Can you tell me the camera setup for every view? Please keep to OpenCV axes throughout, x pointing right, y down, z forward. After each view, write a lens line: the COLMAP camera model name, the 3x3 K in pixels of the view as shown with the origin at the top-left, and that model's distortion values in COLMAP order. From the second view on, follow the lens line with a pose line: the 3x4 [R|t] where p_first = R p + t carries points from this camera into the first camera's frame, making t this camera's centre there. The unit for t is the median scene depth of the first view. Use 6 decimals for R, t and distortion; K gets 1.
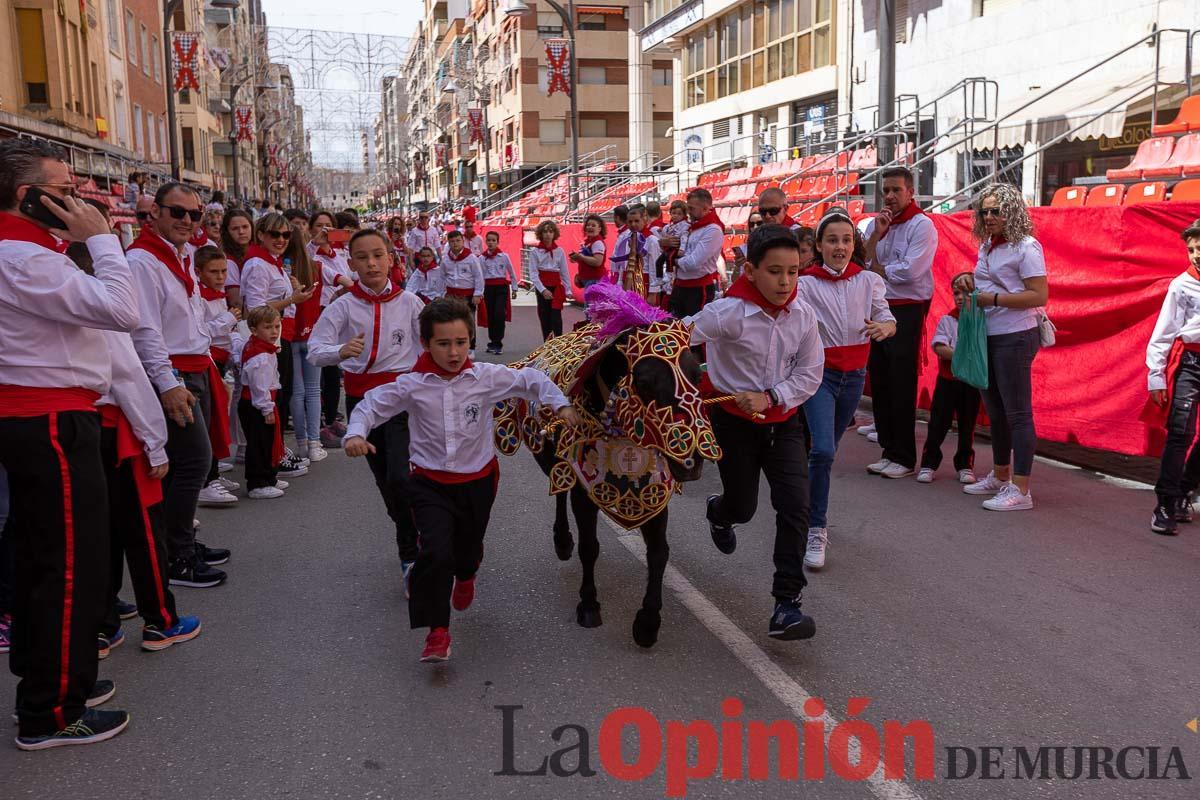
lens RADIAL K [[1163.2, 0, 616.1], [0, 1163.2, 408.2], [0, 0, 1]] dist [0.010437, 0.000000]
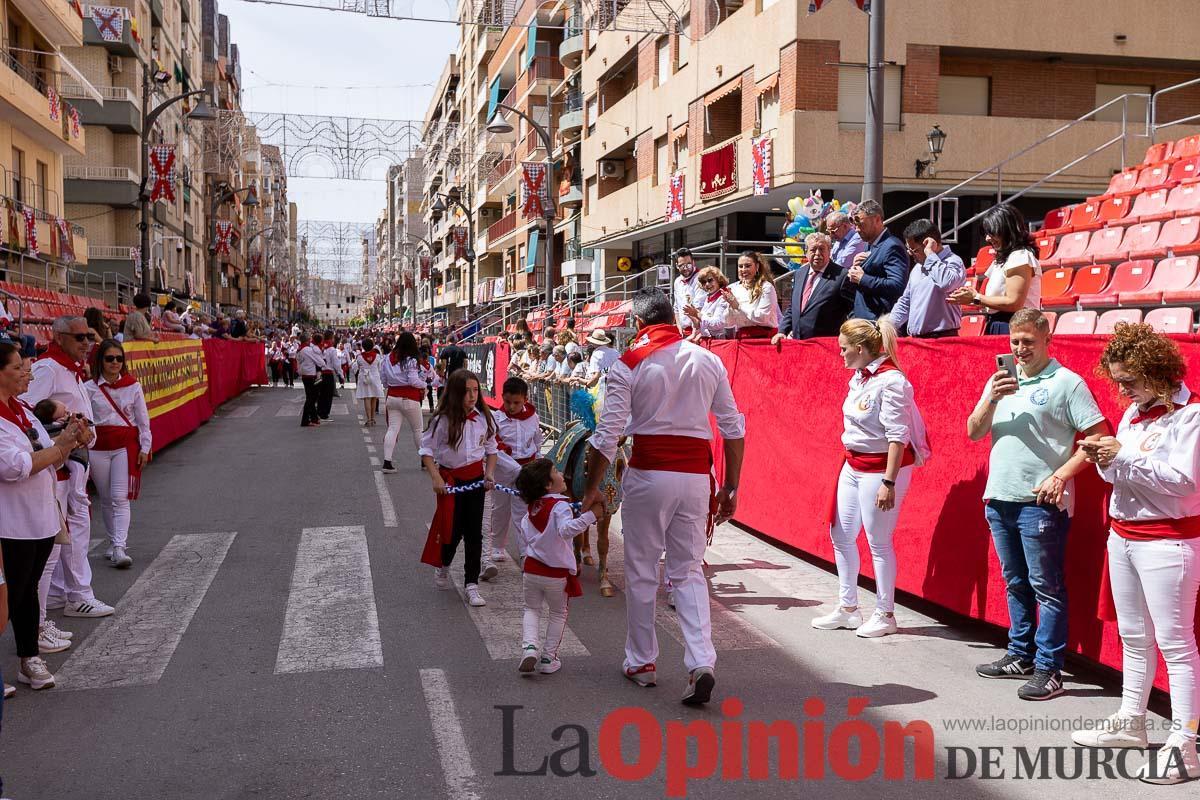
lens RADIAL K [[1170.0, 0, 585.0], [0, 1170.0, 406.6], [0, 0, 1]] dist [0.004161, 0.000000]
pose [[0.999659, 0.015578, -0.020980, -0.174922], [-0.017615, 0.994760, -0.100713, -0.124365], [0.019301, 0.101048, 0.994694, 0.801969]]
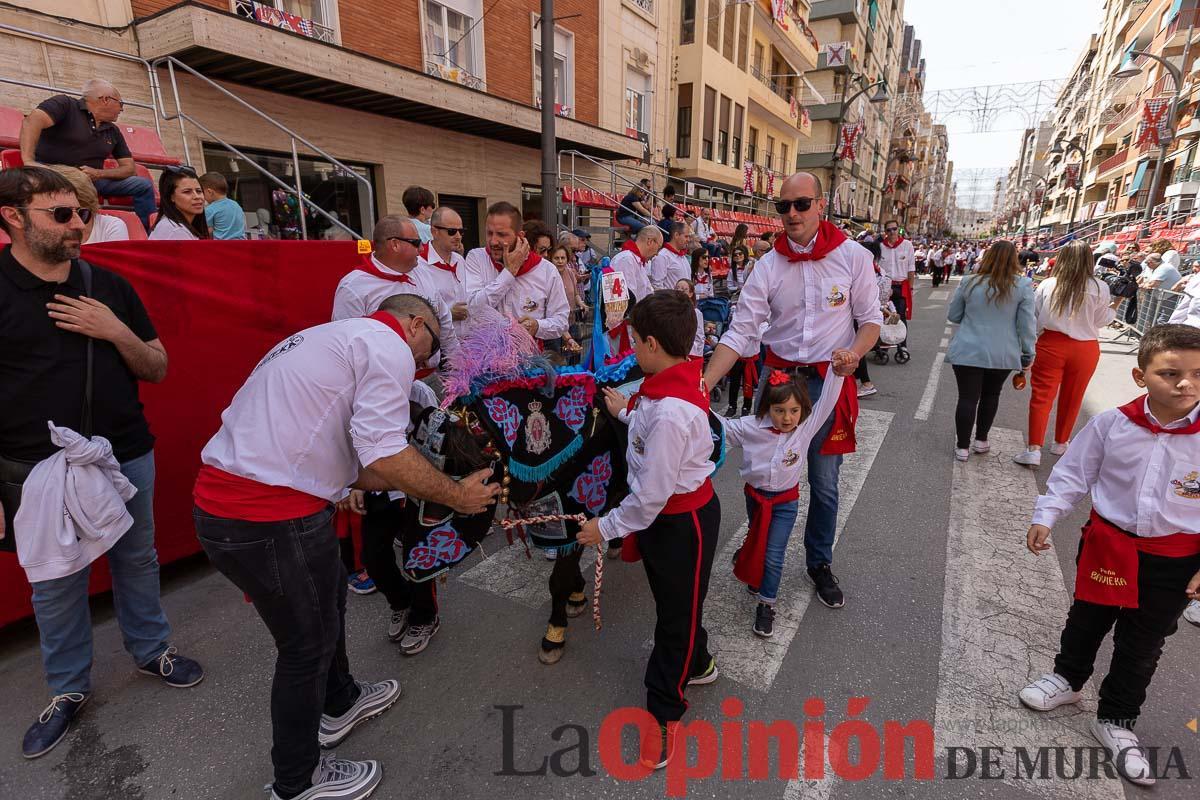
lens RADIAL K [[595.8, 0, 595.3], [0, 595.8, 402.1], [0, 0, 1]] dist [-0.005453, 0.002318]
pose [[0.713067, 0.193325, -0.673915, -0.179971], [-0.123001, 0.980818, 0.151219, -0.135722], [0.690222, -0.024937, 0.723168, 0.873437]]
